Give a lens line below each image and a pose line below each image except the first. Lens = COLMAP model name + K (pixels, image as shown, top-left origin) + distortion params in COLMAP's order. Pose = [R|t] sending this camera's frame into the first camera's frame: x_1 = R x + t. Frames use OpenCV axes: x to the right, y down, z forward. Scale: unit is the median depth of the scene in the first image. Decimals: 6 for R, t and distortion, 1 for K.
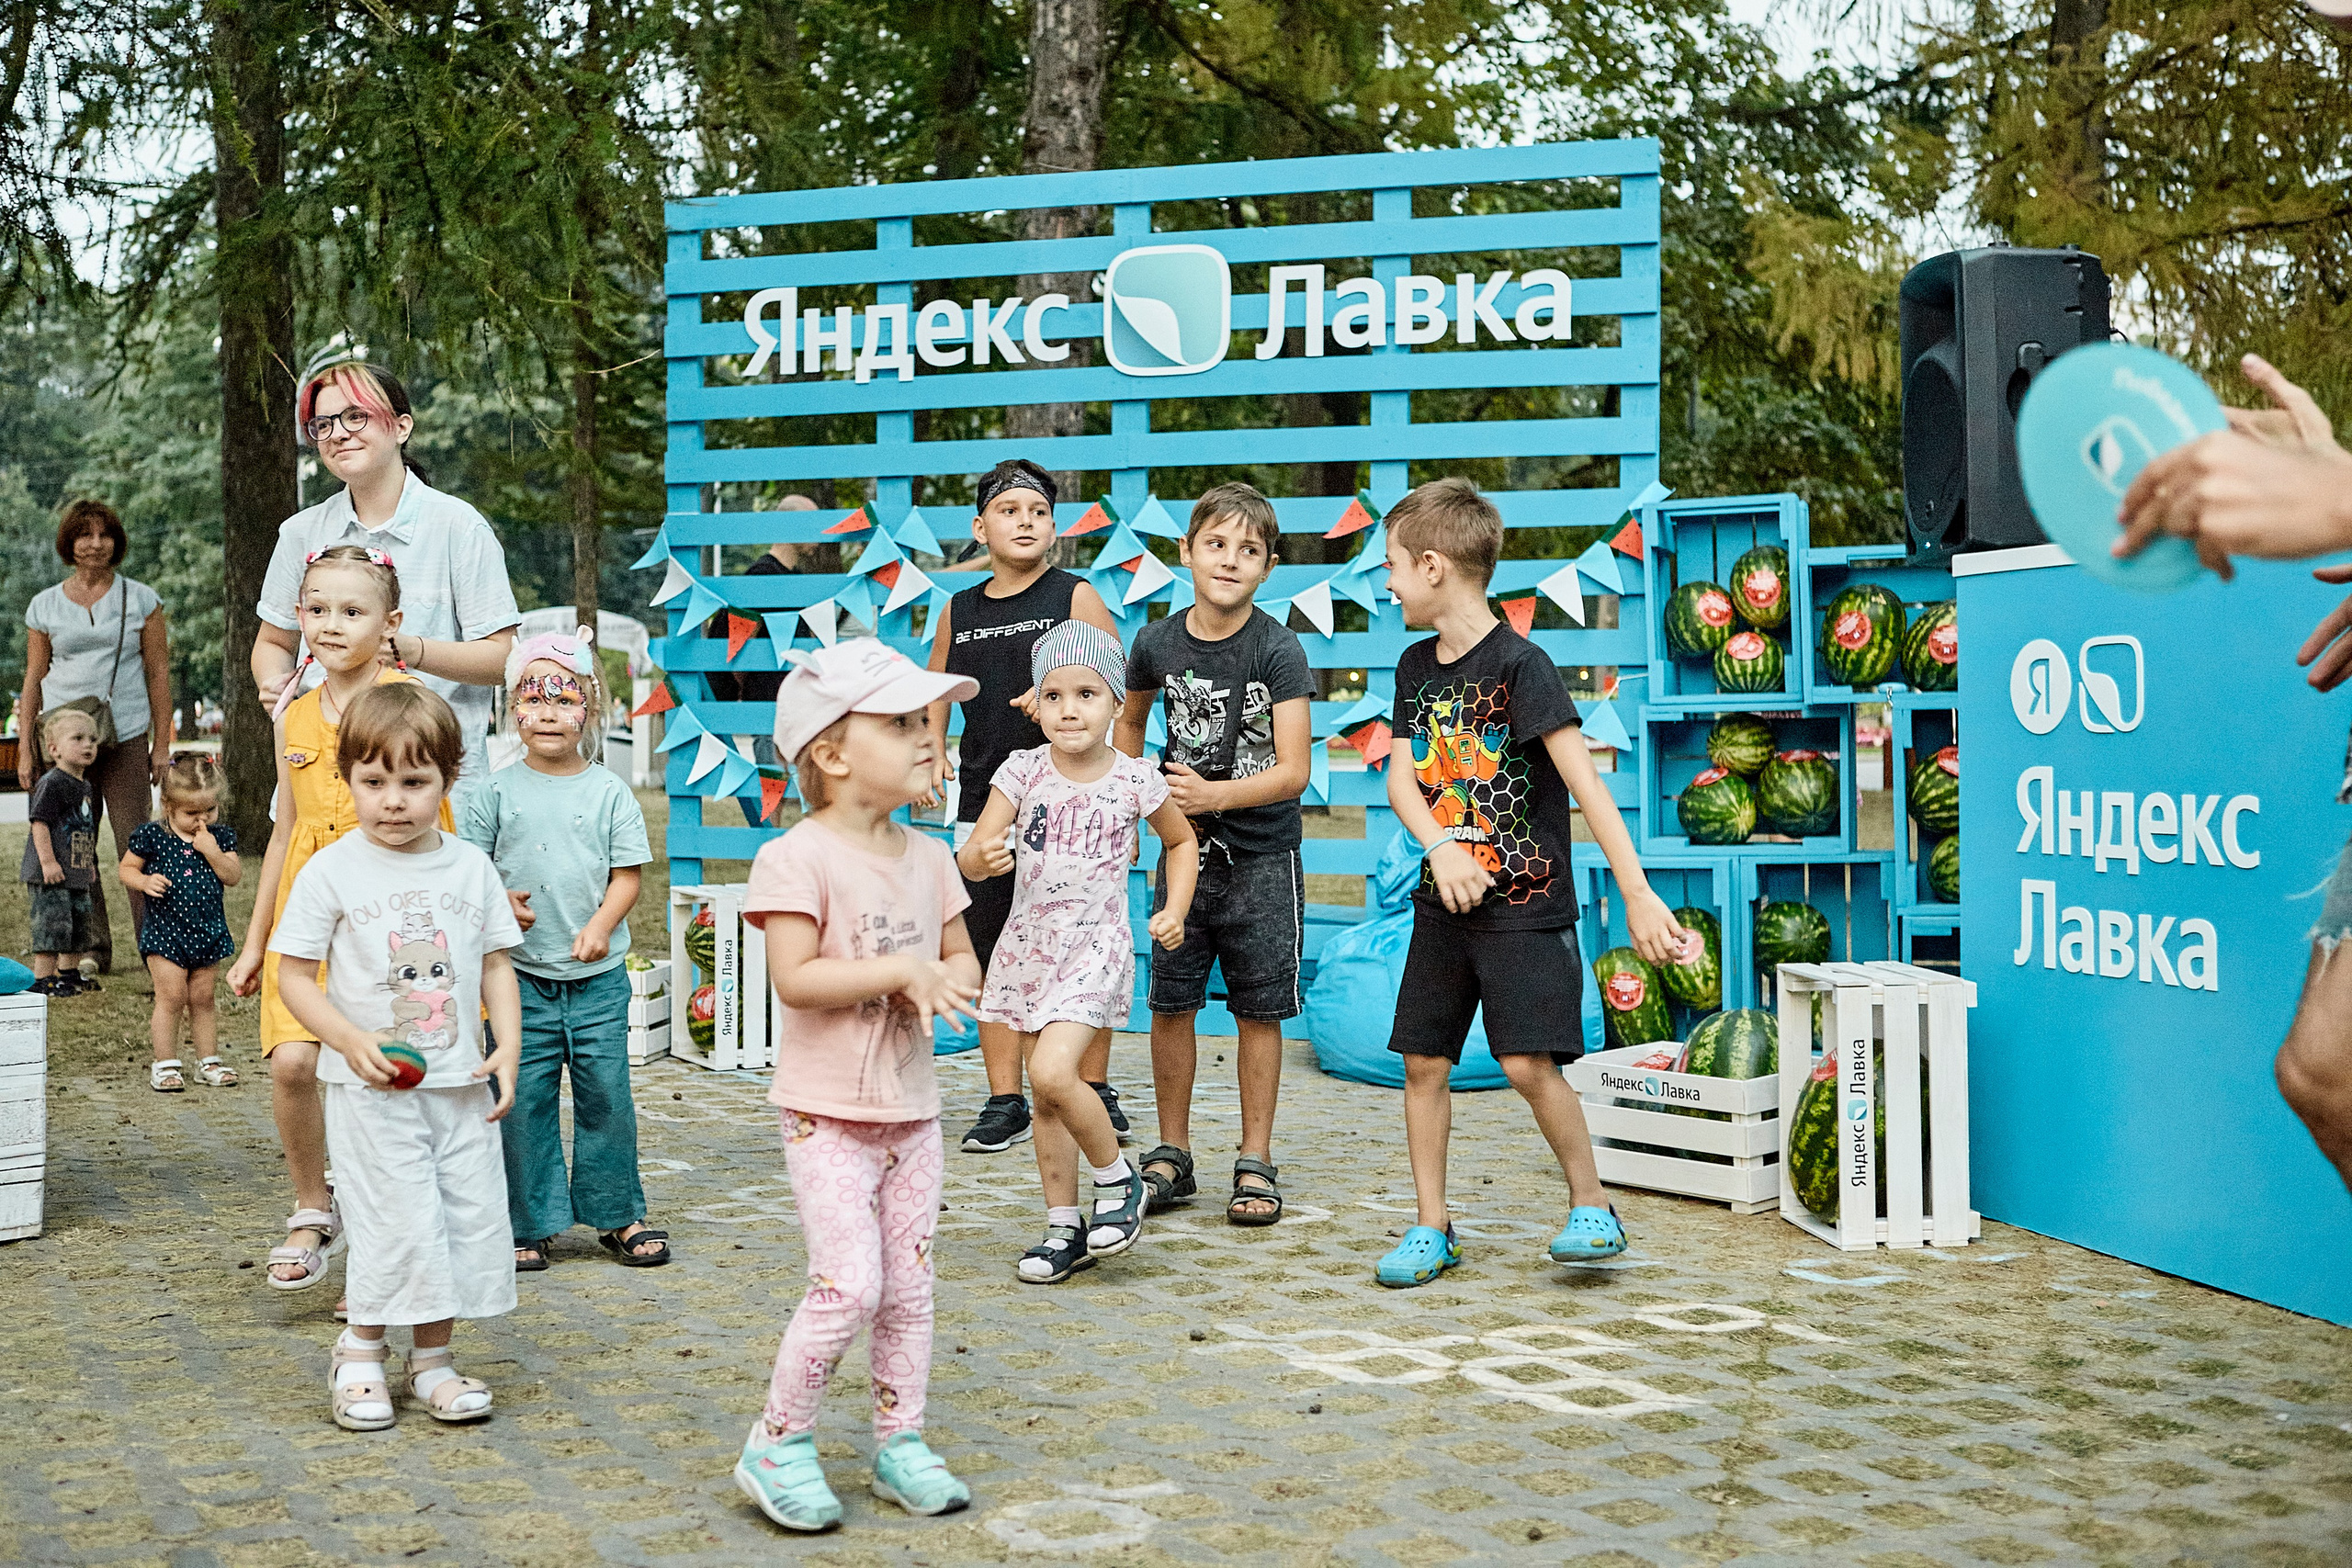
lens RADIAL K [[2561.7, 0, 1083.6], [0, 2561.7, 727.4], [0, 0, 1]] dist [-0.053678, 0.044095]
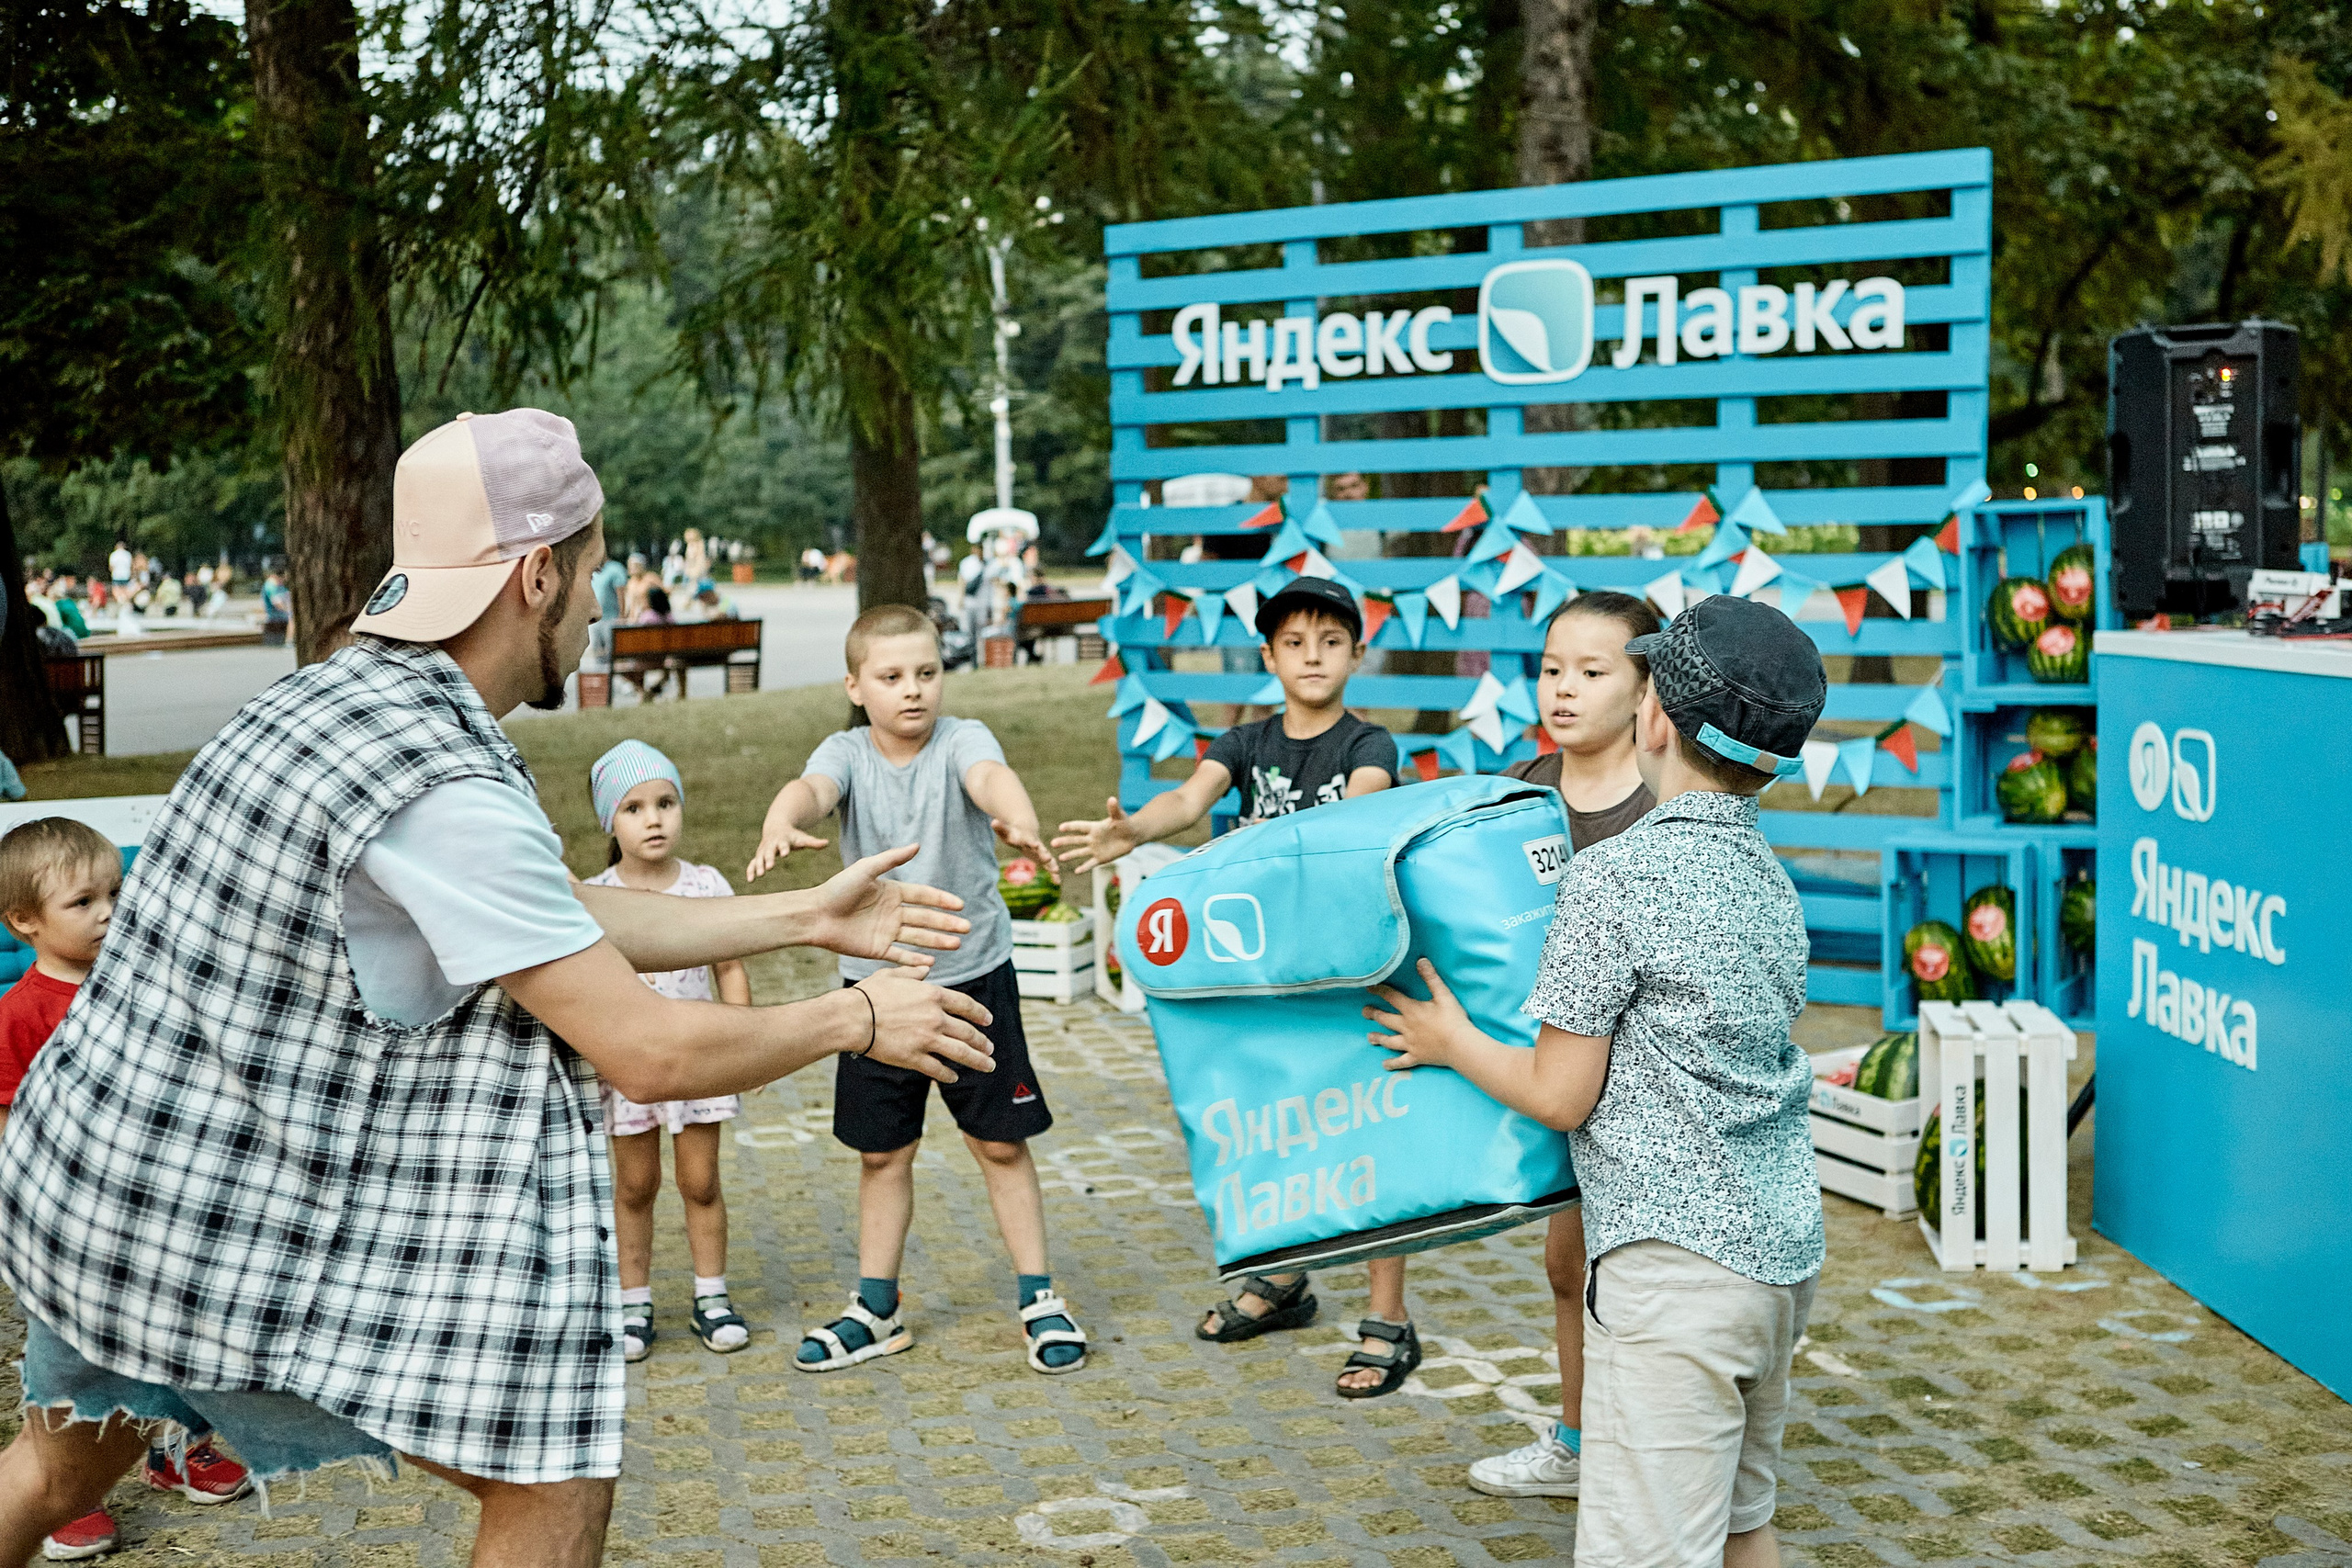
lens RADIAL K [[2446.2, 0, 1217.2], [0, 2446.2, 751.9], [0, 0, 1]] dist [-0.067707, 0.092576]
pose [[0.974744, 0.002935, -0.223305, 0.133024], [0.016284, 0.996318, 0.084179, -0.070219], [0.222730, -0.085690, 0.971107, -0.056585]]
